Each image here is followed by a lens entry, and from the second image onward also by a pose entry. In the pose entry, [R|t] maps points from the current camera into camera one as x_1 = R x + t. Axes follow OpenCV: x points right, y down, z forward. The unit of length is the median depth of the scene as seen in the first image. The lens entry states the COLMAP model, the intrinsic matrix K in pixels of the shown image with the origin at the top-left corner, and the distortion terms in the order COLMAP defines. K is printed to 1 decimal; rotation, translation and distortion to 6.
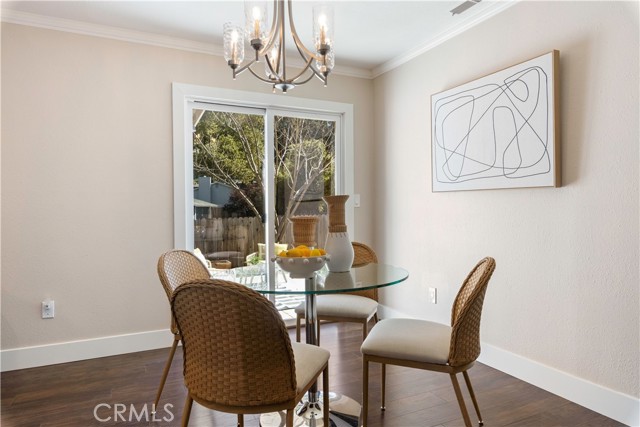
lens RADIAL K [[406.8, 0, 320.1], [0, 406.8, 213.6], [0, 0, 1]] dist [0.002898, 0.000786]
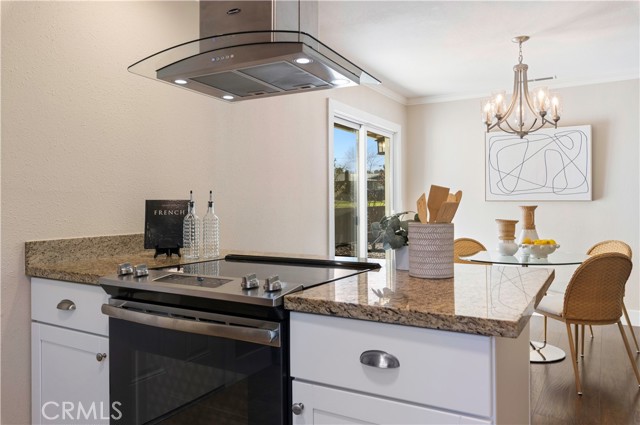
lens RADIAL K [[467.3, 0, 320.1], [0, 467.3, 210.9], [0, 0, 1]] dist [-0.006062, -0.000980]
pose [[0.840100, -0.001494, 0.542429, -1.314229], [0.003449, 0.999991, -0.002587, -0.018434], [-0.542420, 0.004044, 0.840098, -0.052718]]
